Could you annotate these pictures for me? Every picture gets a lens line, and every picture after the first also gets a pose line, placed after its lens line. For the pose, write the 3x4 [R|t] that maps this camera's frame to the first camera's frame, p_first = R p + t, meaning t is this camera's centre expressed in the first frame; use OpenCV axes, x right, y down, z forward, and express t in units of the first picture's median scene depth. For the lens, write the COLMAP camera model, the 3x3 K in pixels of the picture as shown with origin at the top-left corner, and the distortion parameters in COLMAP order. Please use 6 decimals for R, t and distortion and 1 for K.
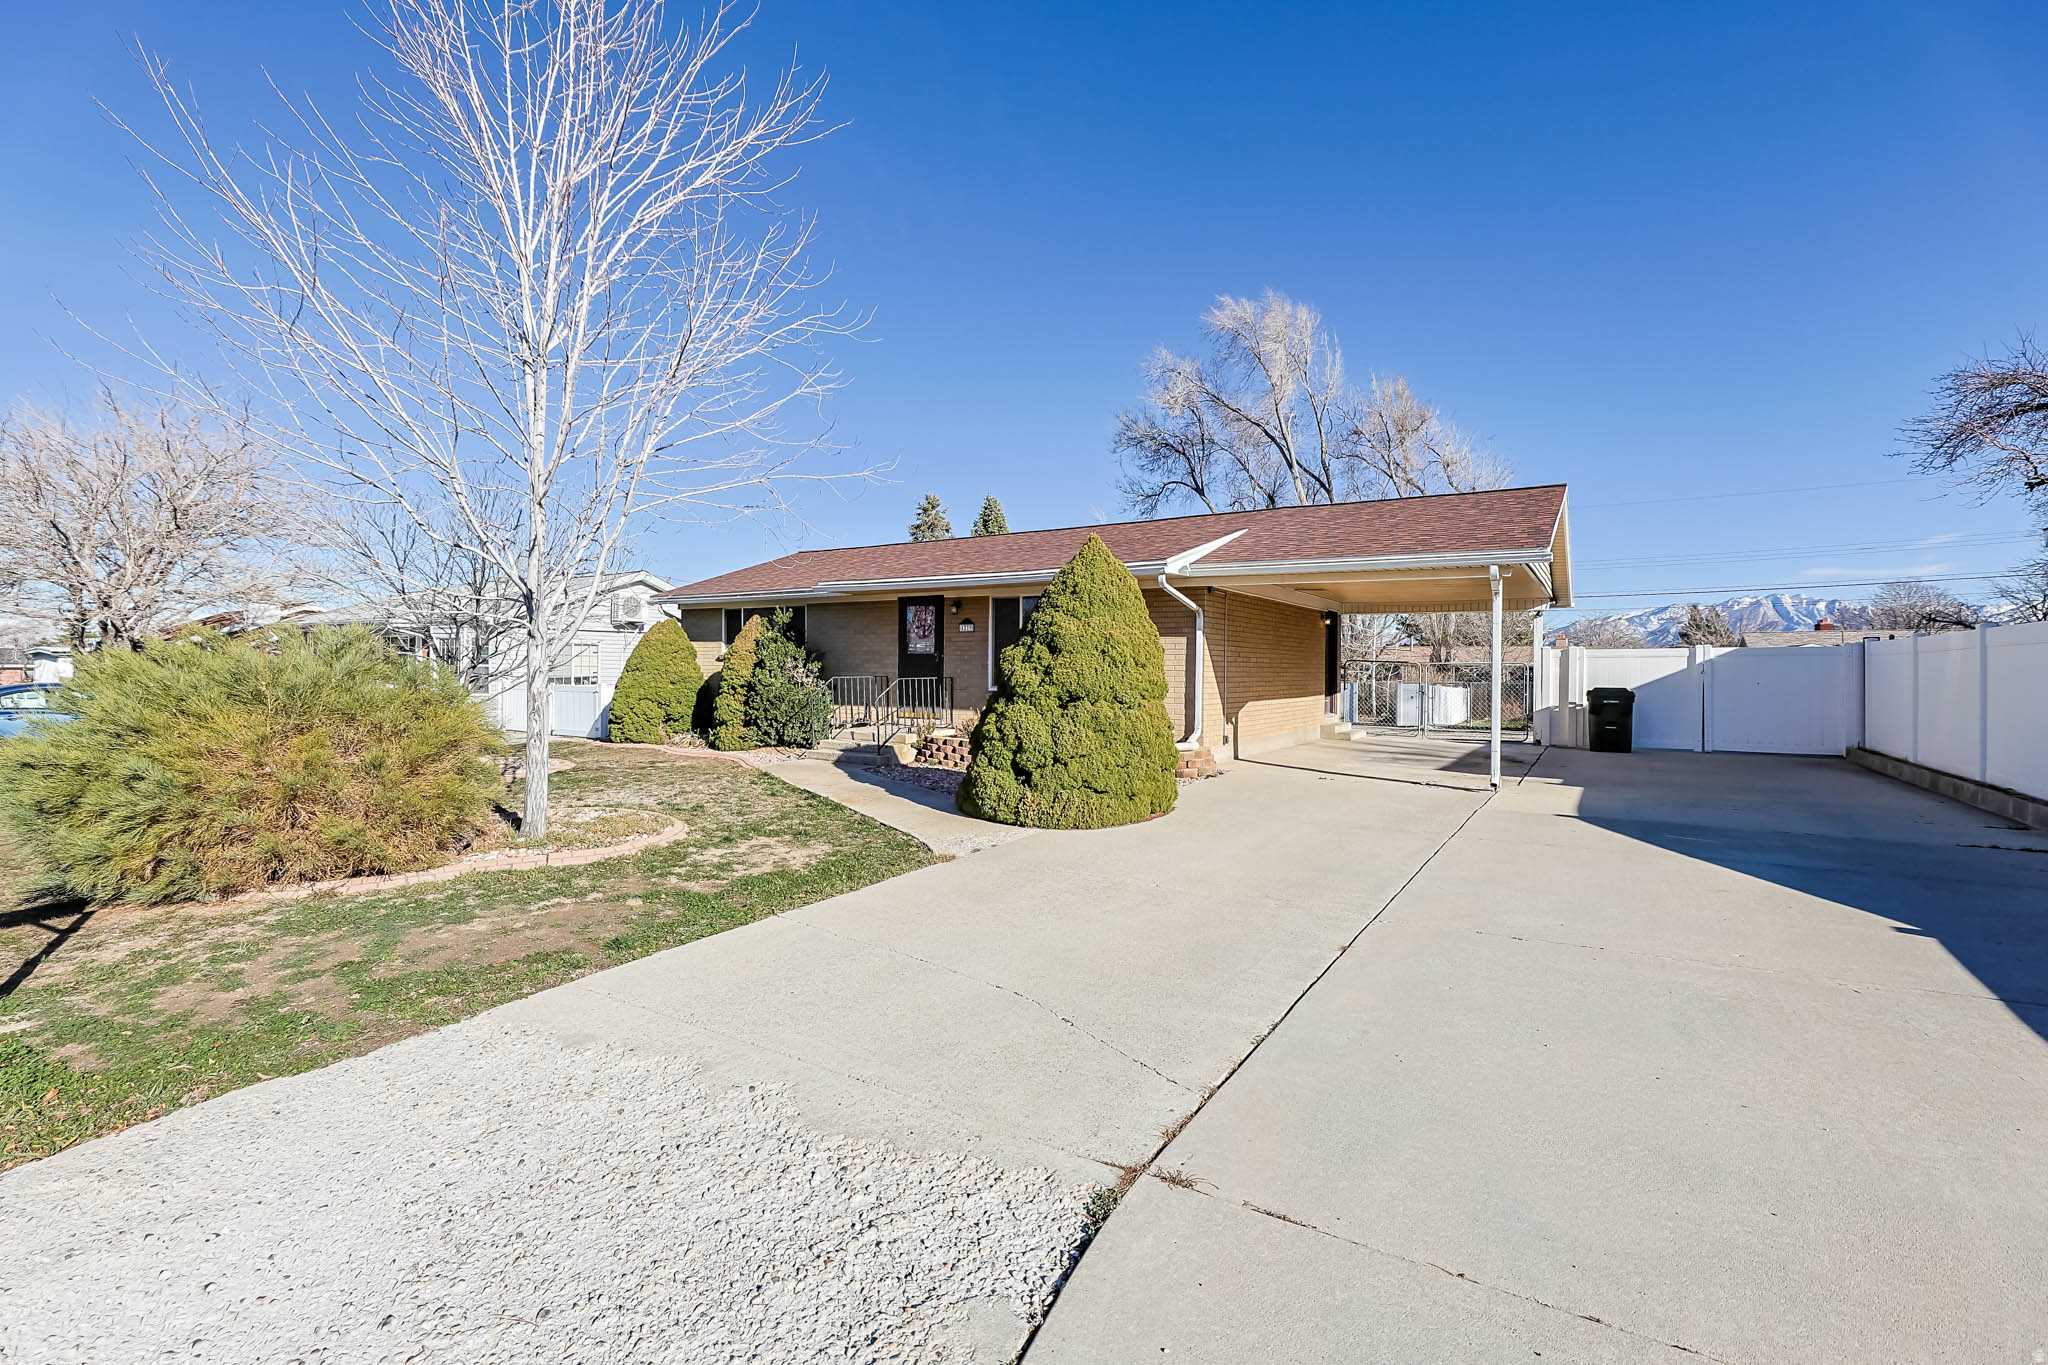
lens RADIAL K [[856.0, 0, 1039.1], [0, 856.0, 654.4], [0, 0, 1]] dist [0.000628, -0.000347]
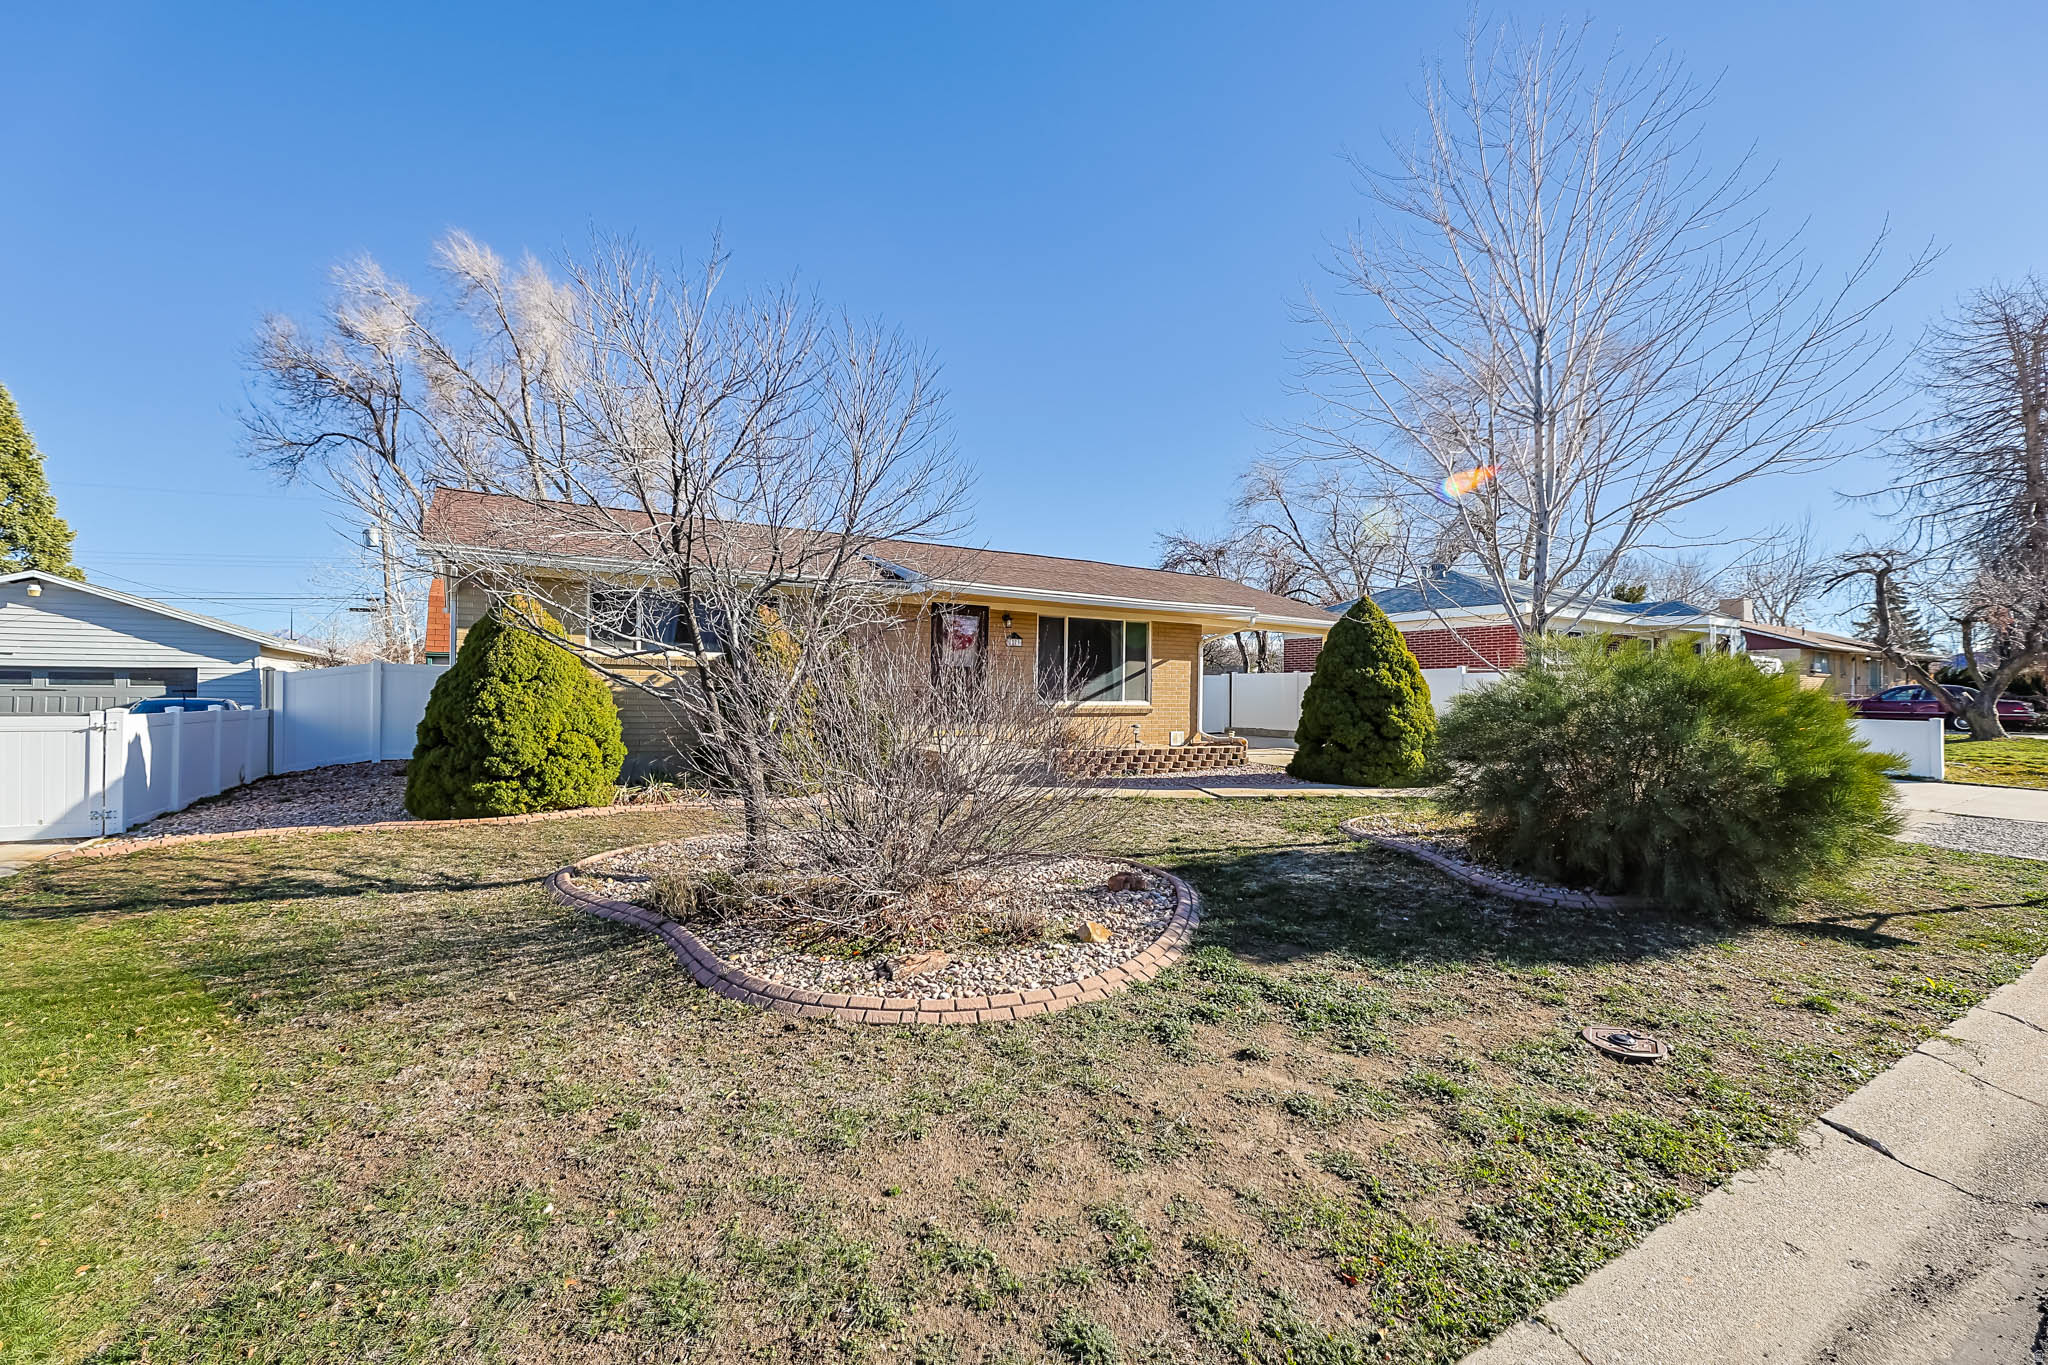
lens RADIAL K [[845.5, 0, 991.1], [0, 845.5, 679.3], [0, 0, 1]] dist [-0.002785, -0.000322]
pose [[0.458135, 0.010117, 0.888825, -0.914982], [-0.021756, 0.999763, -0.000165, 0.012459], [-0.888617, -0.019262, 0.458246, 0.531016]]
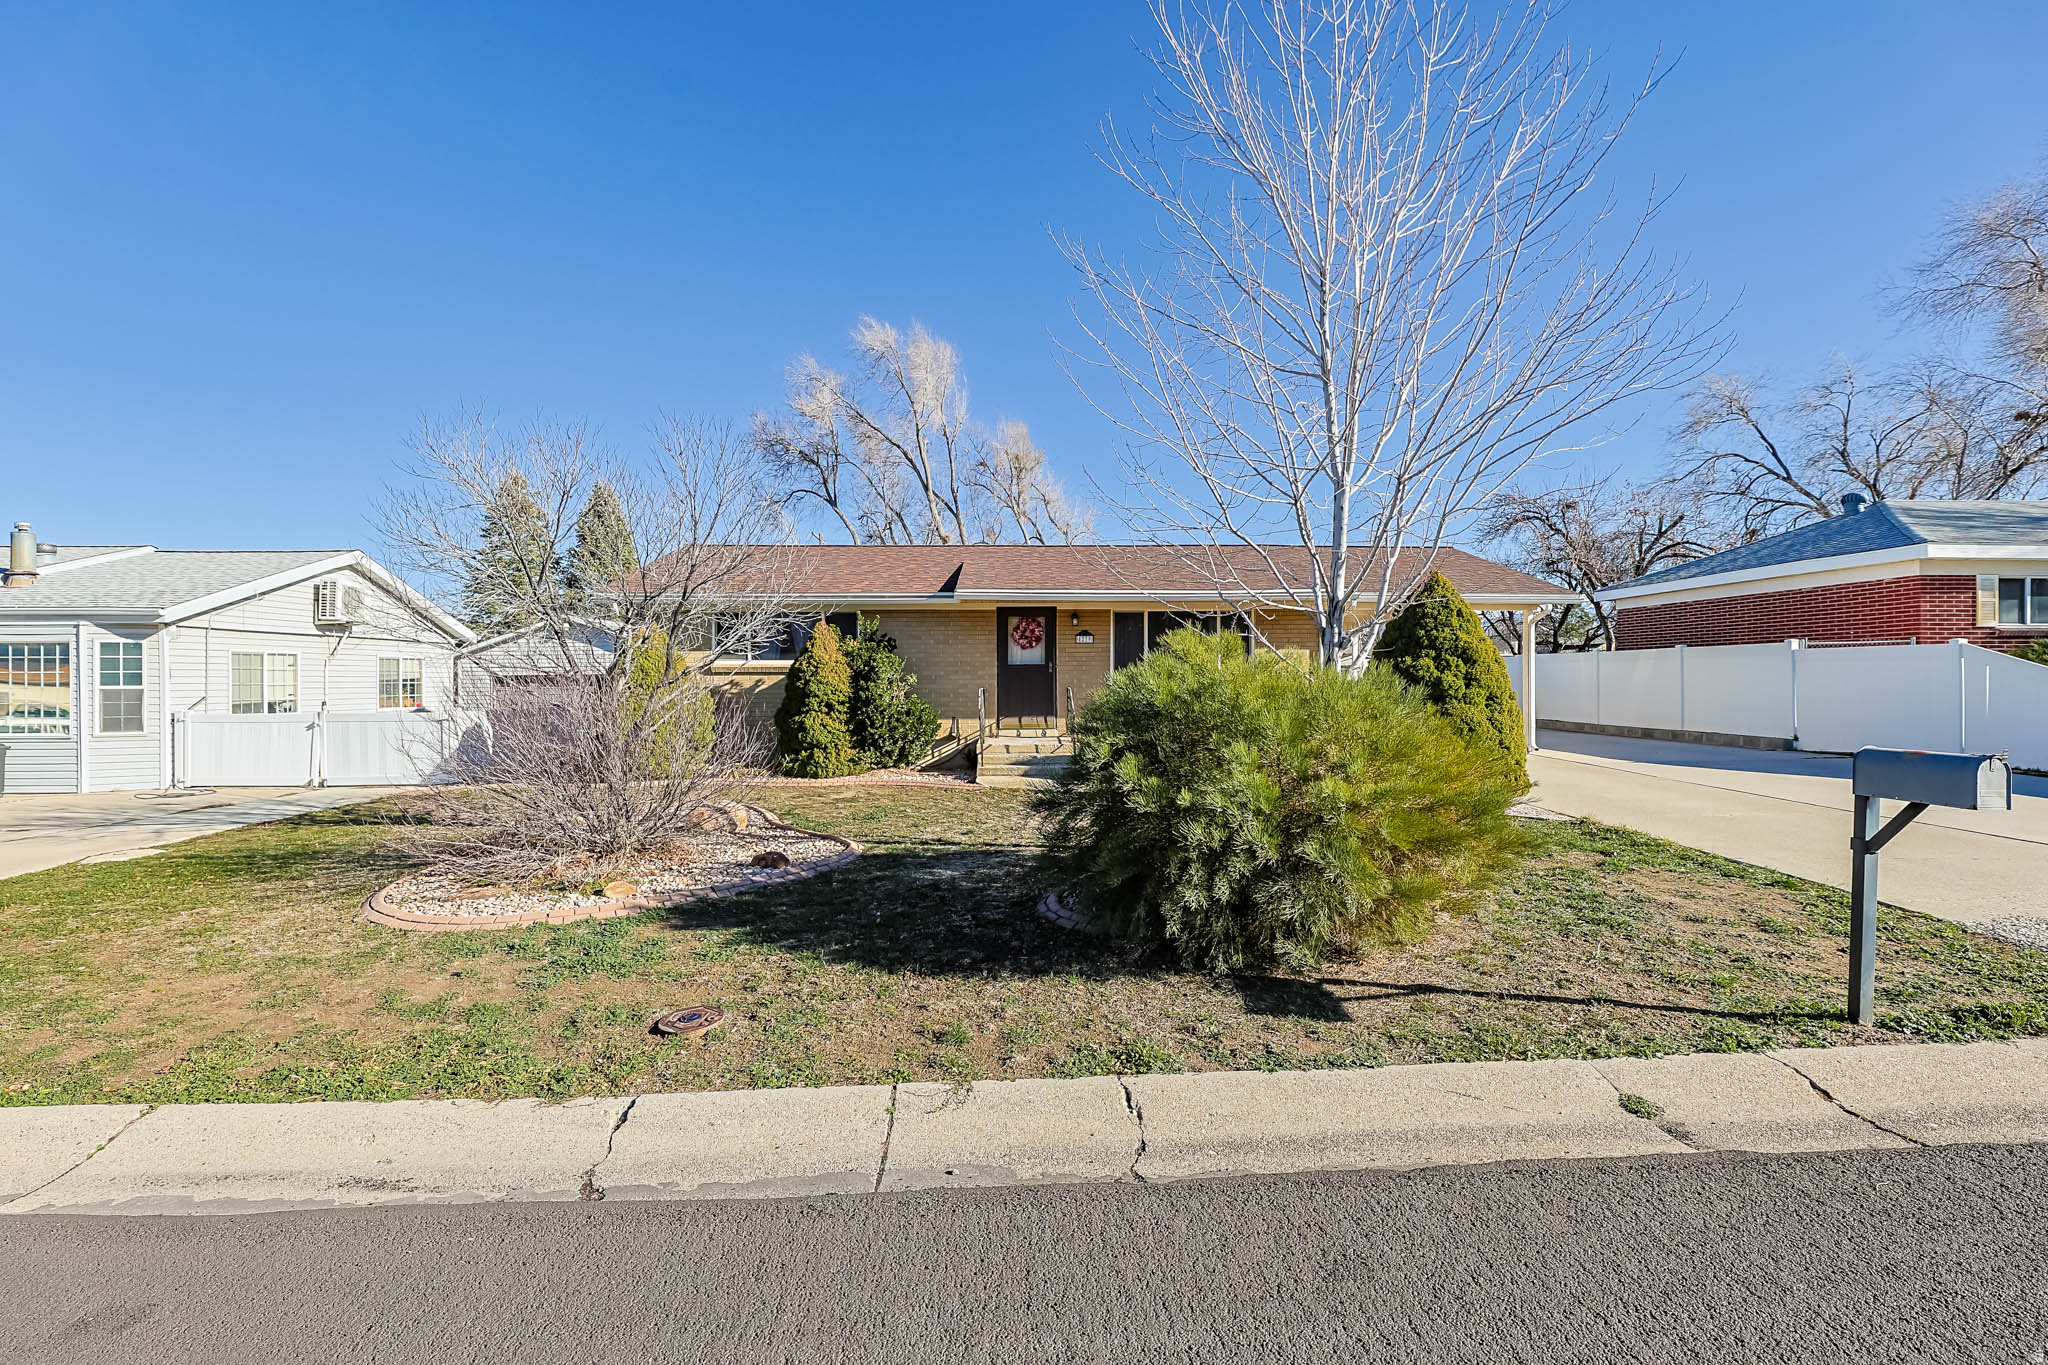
lens RADIAL K [[838.3, 0, 1016.8], [0, 838.3, 664.0], [0, 0, 1]] dist [-0.000958, -0.000393]
pose [[0.832732, -0.006723, 0.553636, -0.672292], [0.005387, 0.999977, 0.004040, -0.005241], [-0.553650, -0.000382, 0.832749, 0.181855]]
